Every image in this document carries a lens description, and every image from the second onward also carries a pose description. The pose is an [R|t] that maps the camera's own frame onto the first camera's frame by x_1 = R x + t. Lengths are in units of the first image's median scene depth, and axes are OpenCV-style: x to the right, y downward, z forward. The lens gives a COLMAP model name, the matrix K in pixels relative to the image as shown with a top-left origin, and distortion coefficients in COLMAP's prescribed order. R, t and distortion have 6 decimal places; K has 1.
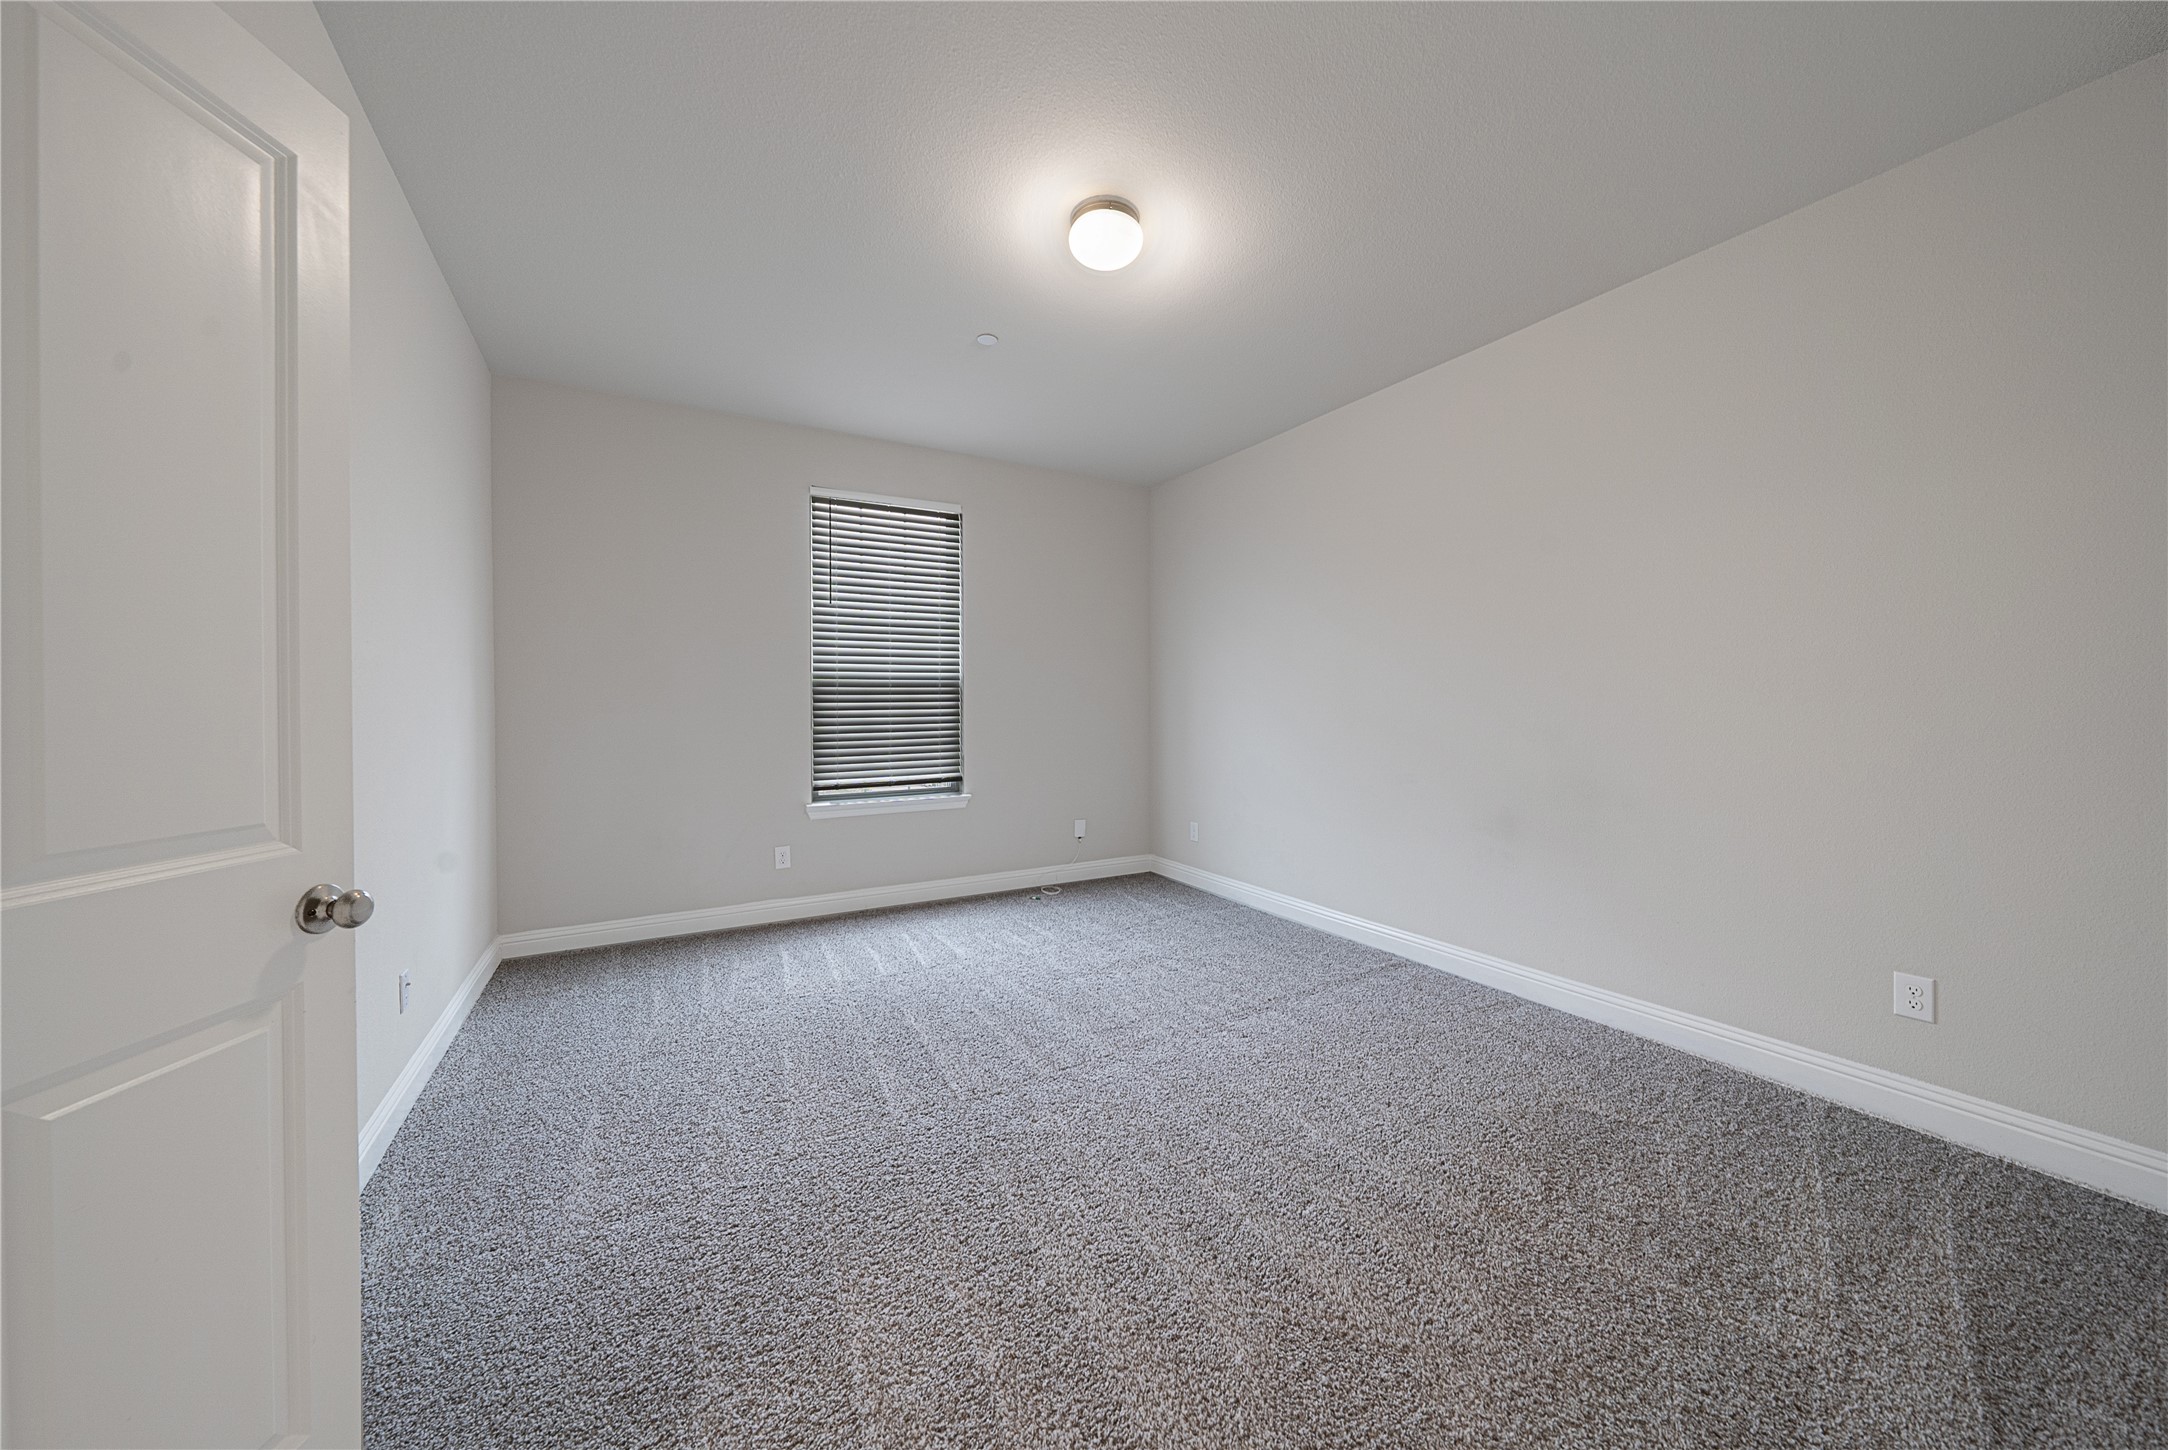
lens RADIAL K [[756.9, 0, 1089.8], [0, 756.9, 706.6], [0, 0, 1]] dist [-0.006170, 0.000027]
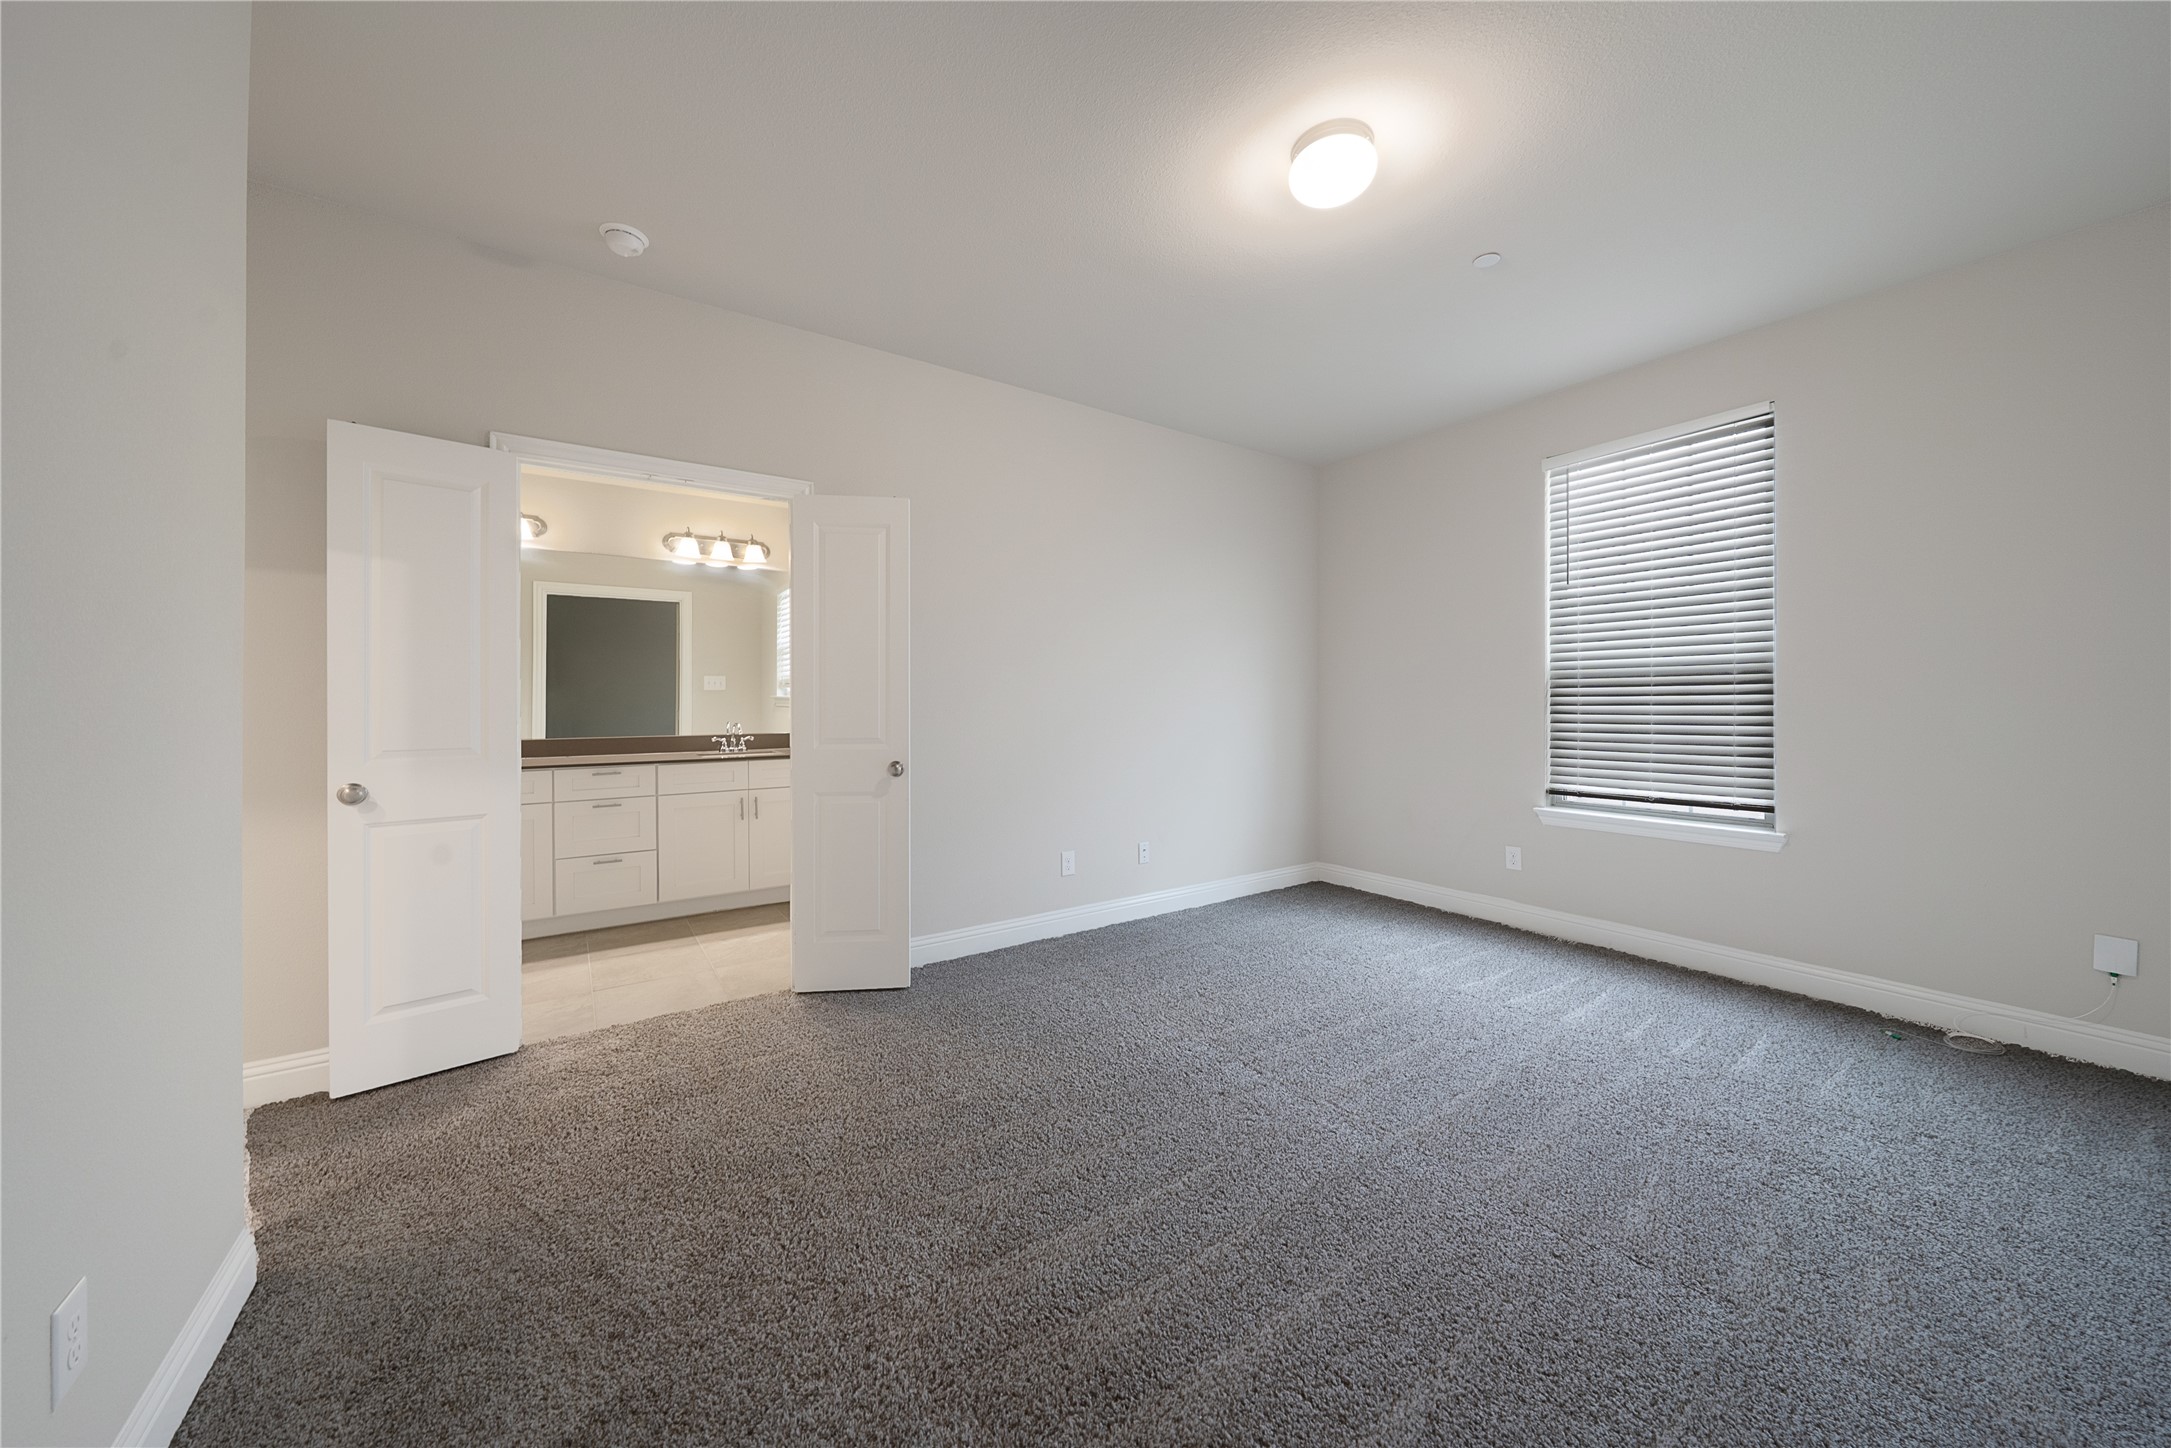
lens RADIAL K [[757.9, 0, 1091.3], [0, 757.9, 705.5], [0, 0, 1]] dist [-0.006170, 0.000027]
pose [[0.073536, 0.003733, -0.997286, 0.484088], [-0.000320, 0.999993, 0.003719, 0.001235], [0.997293, 0.000046, 0.073536, 0.373327]]
